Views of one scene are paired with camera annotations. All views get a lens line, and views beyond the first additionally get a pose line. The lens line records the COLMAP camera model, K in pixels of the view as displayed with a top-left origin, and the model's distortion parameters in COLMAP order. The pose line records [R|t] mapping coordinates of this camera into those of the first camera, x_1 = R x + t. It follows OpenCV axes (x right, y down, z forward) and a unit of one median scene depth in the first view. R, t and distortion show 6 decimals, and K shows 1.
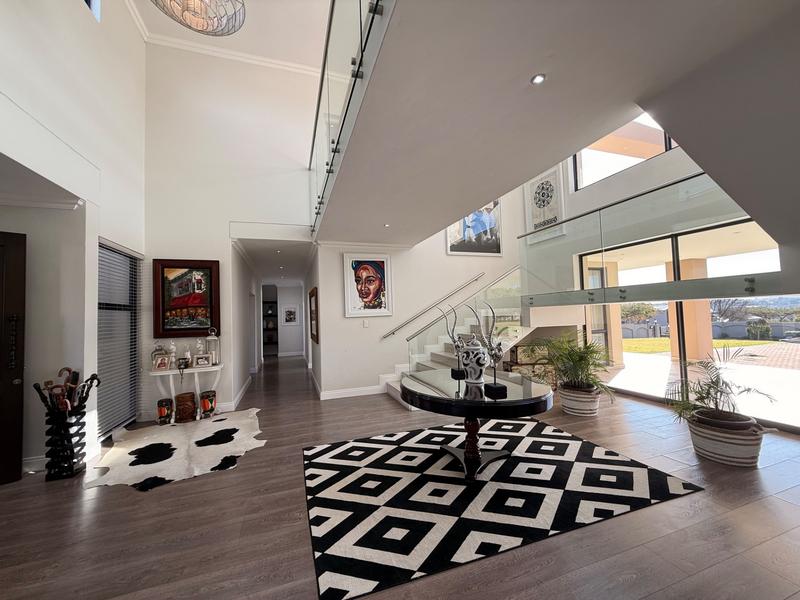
lens RADIAL K [[318.0, 0, 400.6], [0, 318.0, 302.9], [0, 0, 1]] dist [0.002333, -0.000387]
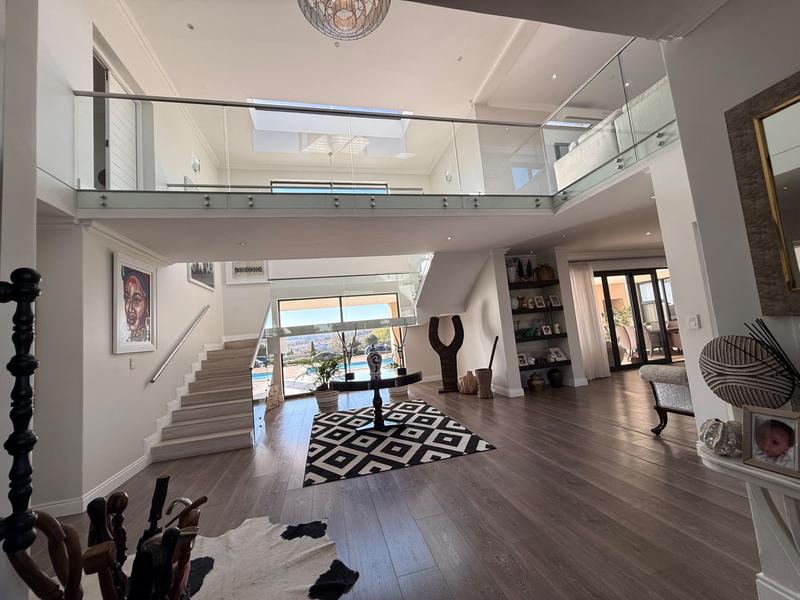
lens RADIAL K [[318.0, 0, 400.4], [0, 318.0, 301.1], [0, 0, 1]] dist [0.002333, -0.000387]
pose [[0.101673, 0.120133, 0.987538, -1.196084], [0.055658, 0.990440, -0.126216, 0.085739], [-0.993260, 0.067798, 0.094015, 0.629860]]
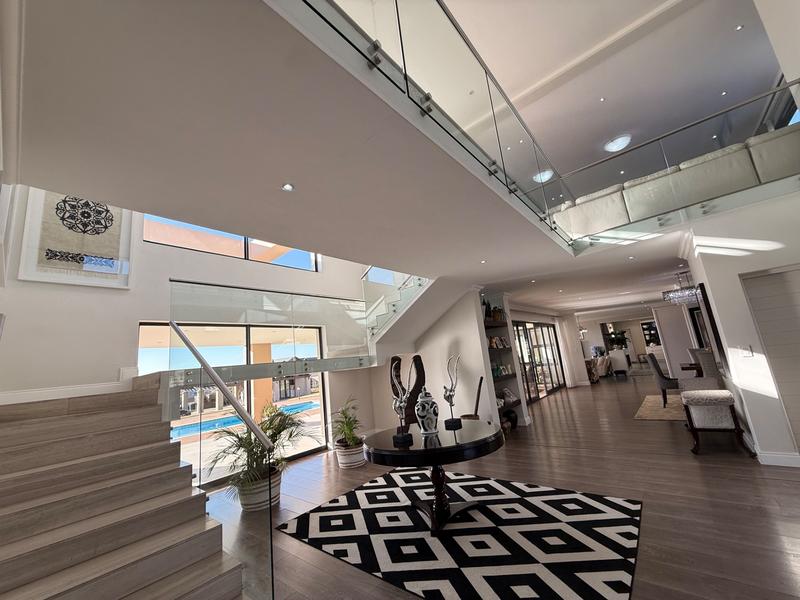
lens RADIAL K [[318.0, 0, 398.8], [0, 318.0, 292.1], [0, 0, 1]] dist [0.002333, -0.000387]
pose [[-0.500802, 0.278792, 0.819434, -0.639496], [0.095120, 0.958700, -0.268040, 0.068377], [-0.860319, -0.056291, -0.506638, 1.471825]]
